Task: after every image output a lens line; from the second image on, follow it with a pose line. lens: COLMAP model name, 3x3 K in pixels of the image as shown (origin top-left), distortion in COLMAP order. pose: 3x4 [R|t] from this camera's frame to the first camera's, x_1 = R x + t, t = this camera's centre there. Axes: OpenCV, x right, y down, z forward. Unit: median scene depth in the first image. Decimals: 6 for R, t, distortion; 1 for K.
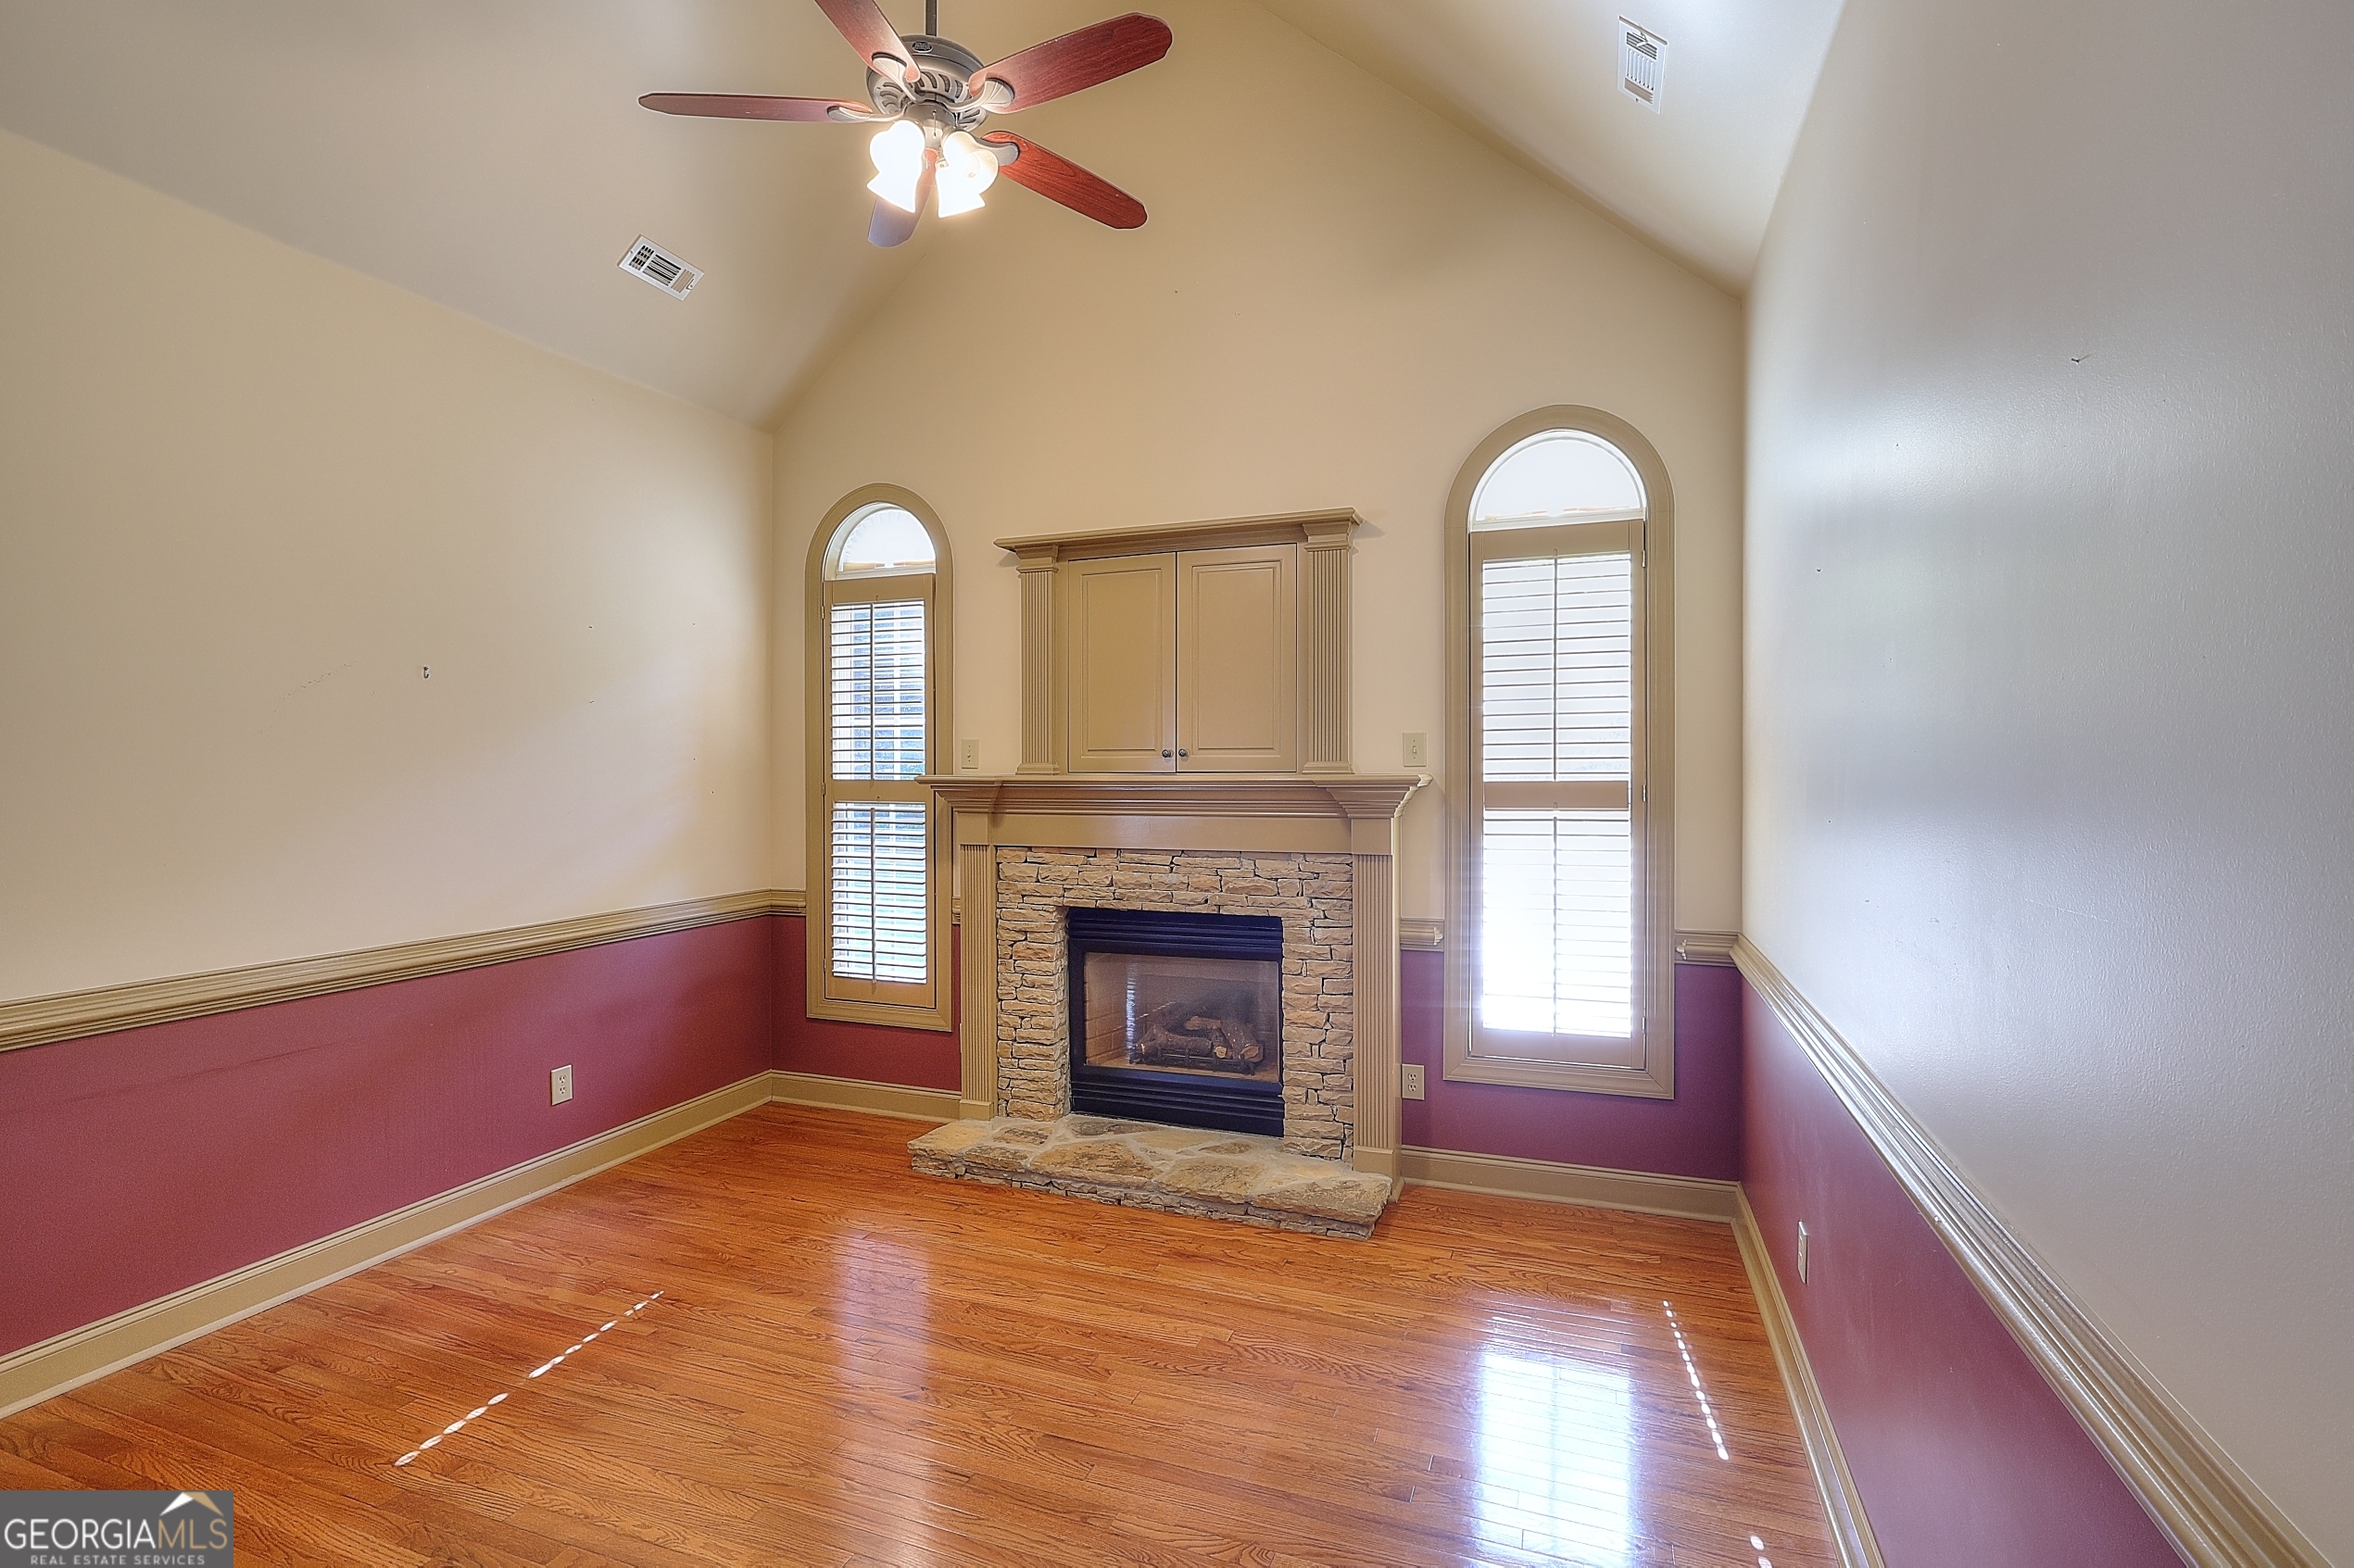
lens RADIAL K [[1077.9, 0, 1186.6], [0, 1077.9, 771.4], [0, 0, 1]] dist [-0.007720, 0.002777]
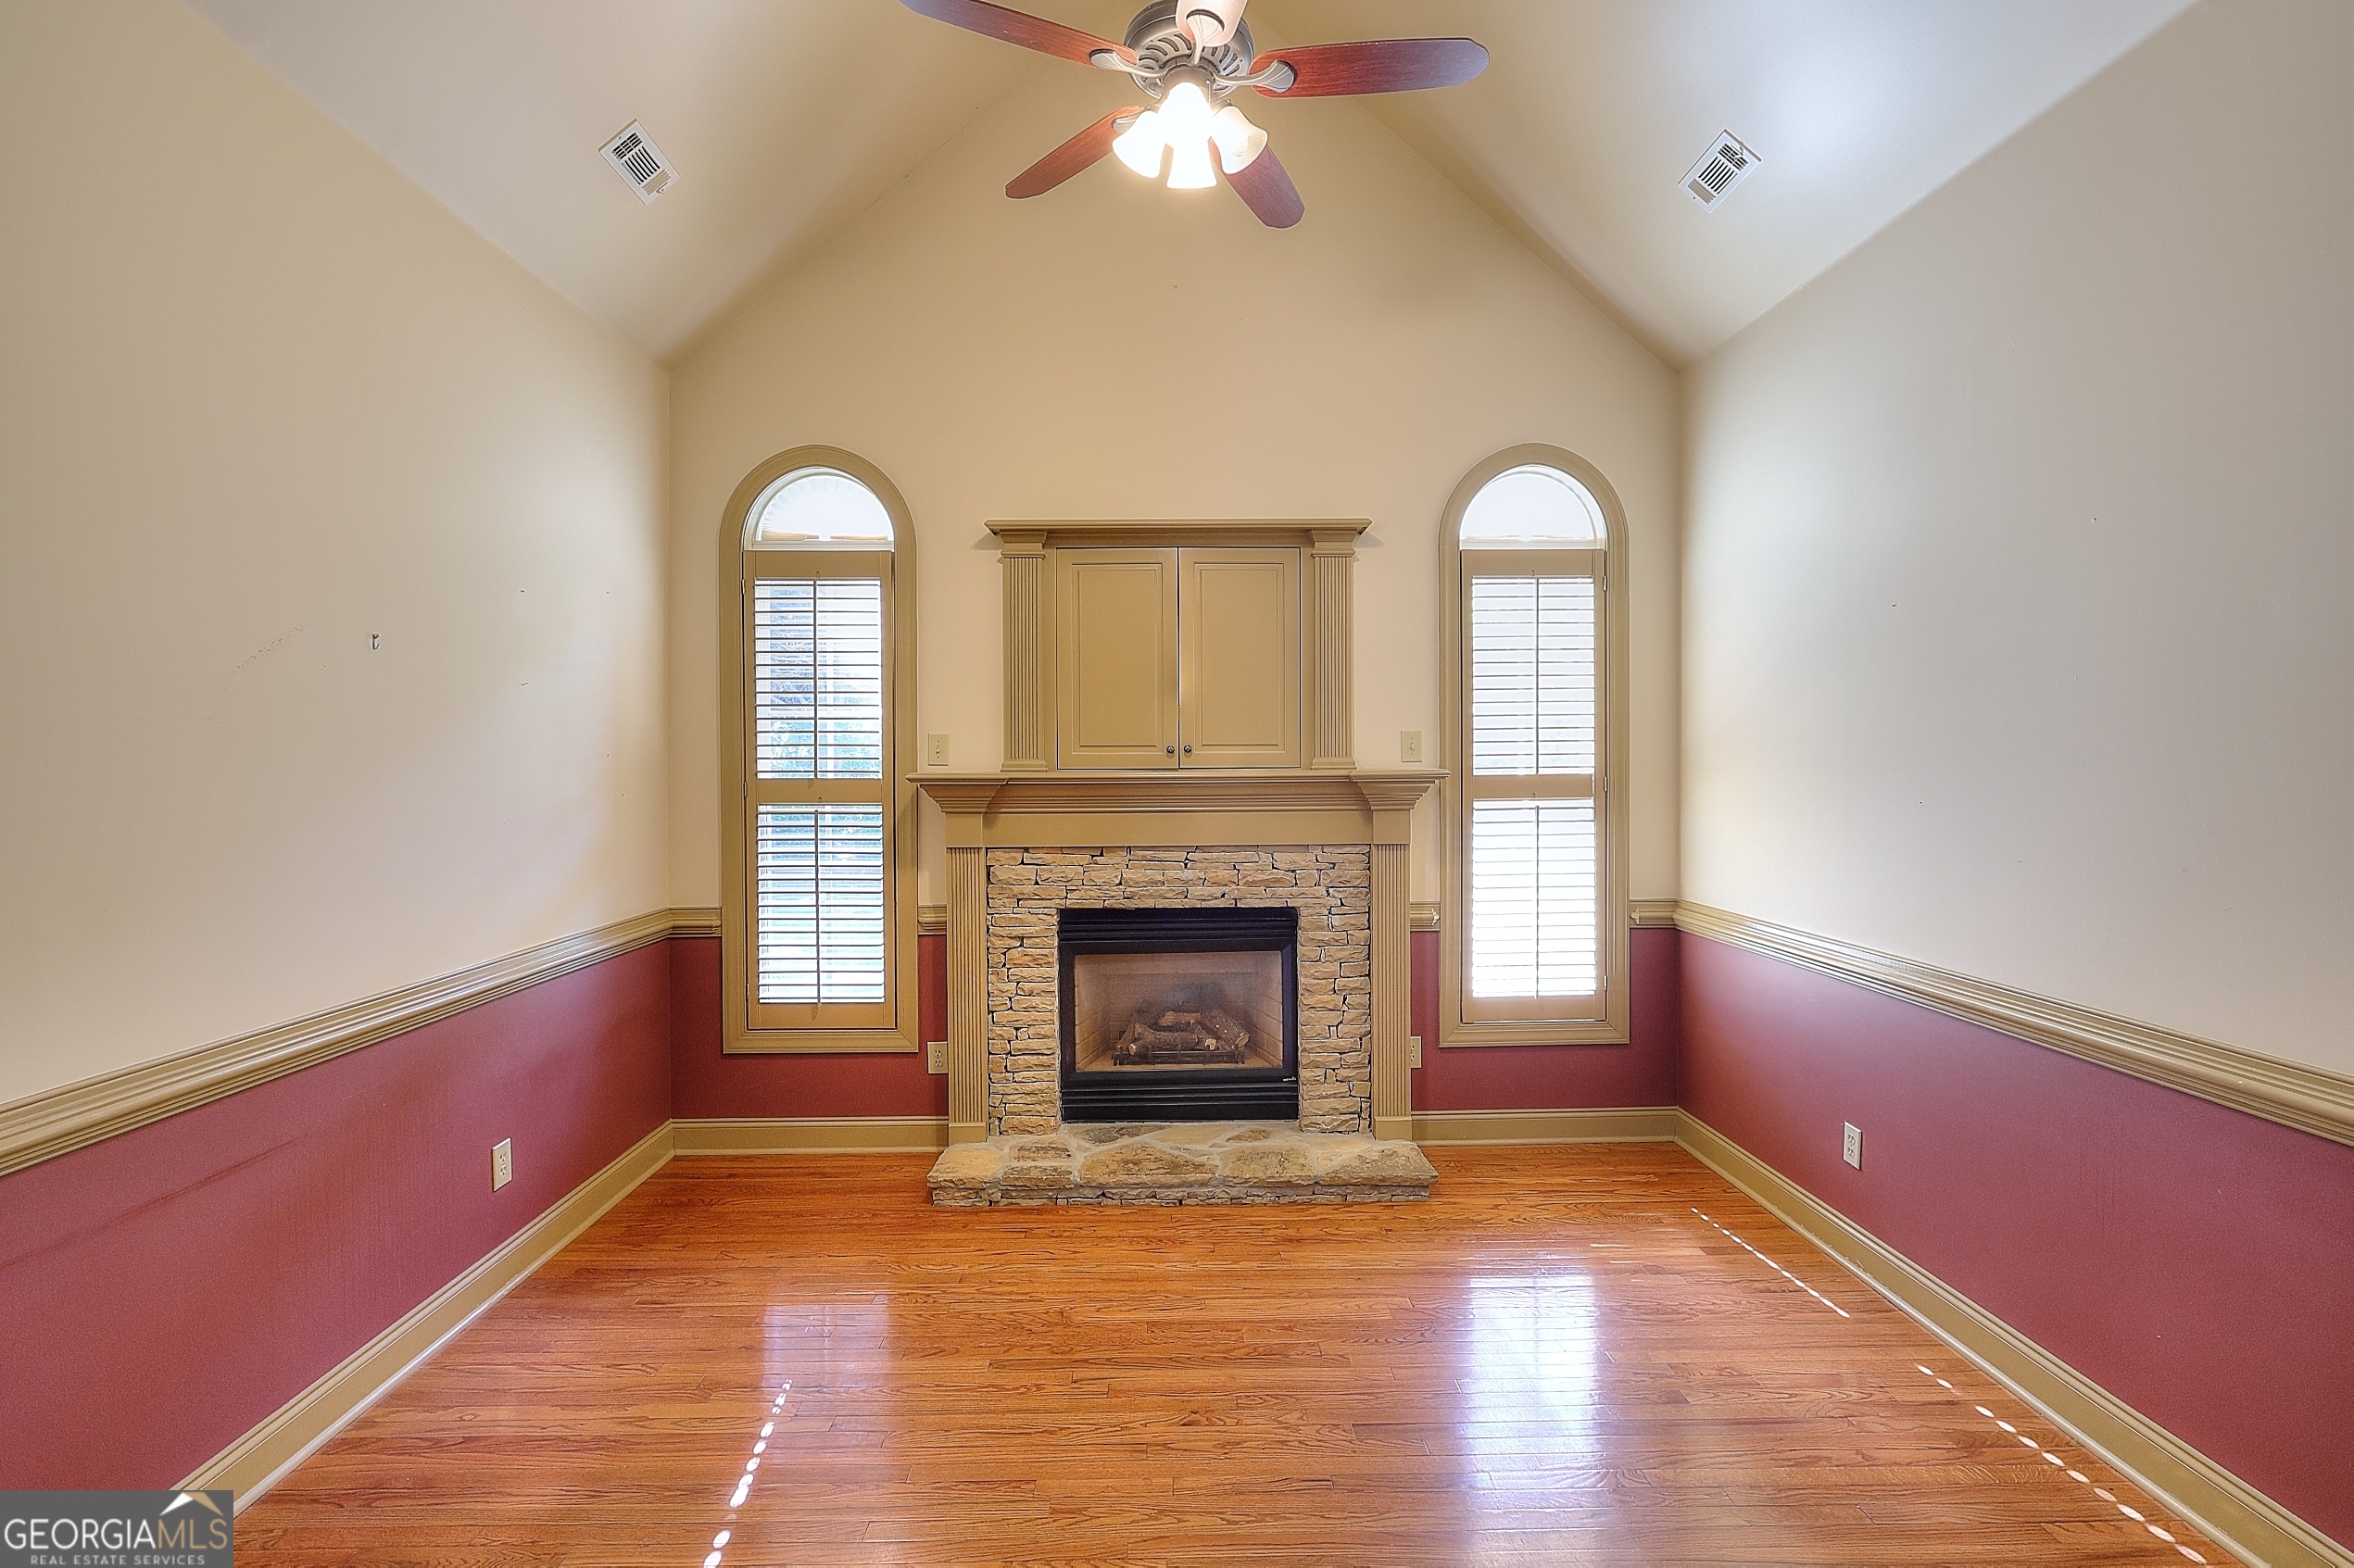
lens RADIAL K [[1077.9, 0, 1182.9], [0, 1077.9, 770.9], [0, 0, 1]] dist [-0.007720, 0.002777]
pose [[0.931127, -0.006779, 0.364633, -0.394076], [0.004858, 0.999969, 0.006184, -0.003321], [-0.364663, -0.003987, 0.931131, 0.072581]]
